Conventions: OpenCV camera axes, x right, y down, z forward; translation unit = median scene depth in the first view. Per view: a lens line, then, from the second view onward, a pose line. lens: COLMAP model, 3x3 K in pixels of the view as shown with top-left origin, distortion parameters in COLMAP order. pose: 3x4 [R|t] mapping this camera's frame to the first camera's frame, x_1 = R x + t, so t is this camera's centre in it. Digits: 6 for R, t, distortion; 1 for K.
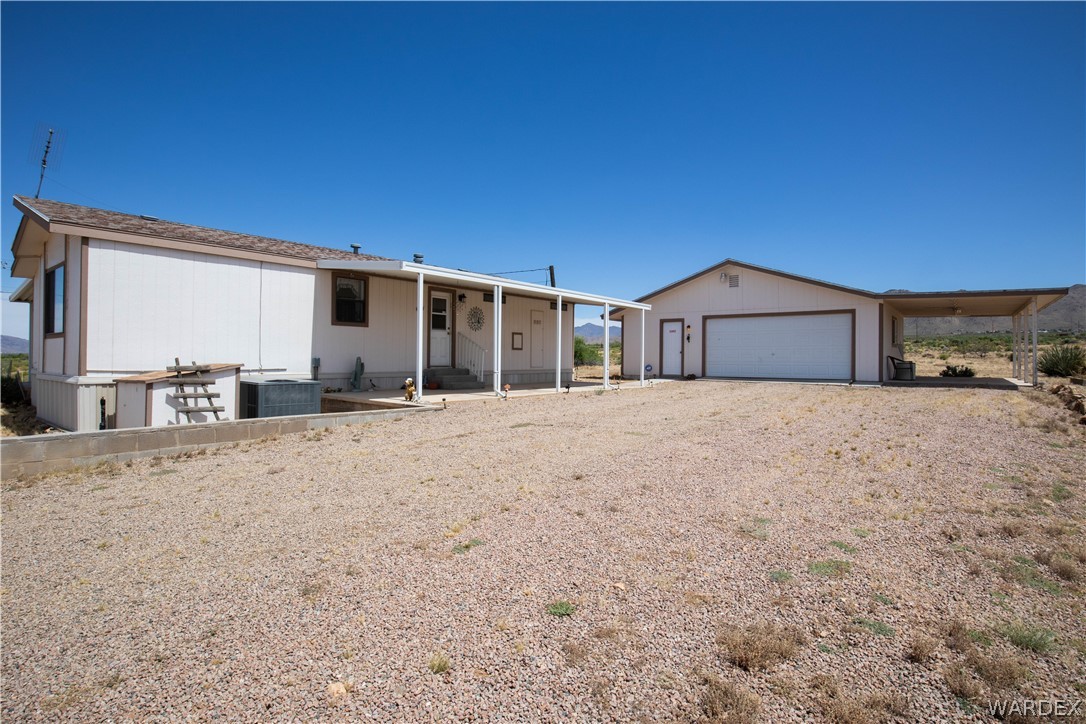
lens RADIAL K [[575.2, 0, 543.0], [0, 575.2, 362.0], [0, 0, 1]] dist [-0.037464, 0.001200]
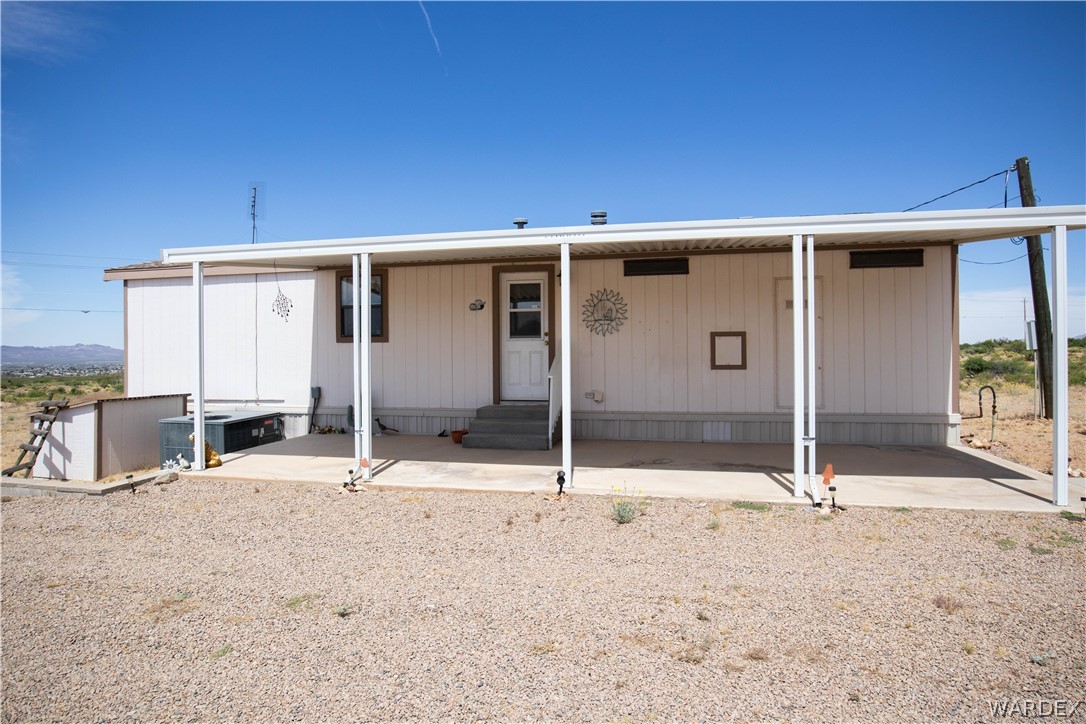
lens RADIAL K [[575.2, 0, 543.0], [0, 575.2, 362.0], [0, 0, 1]] dist [-0.037464, 0.001200]
pose [[0.435902, 0.002780, -0.899990, 0.380254], [0.006664, 0.999958, 0.006317, -0.038175], [0.899969, -0.008750, 0.435865, 0.828102]]
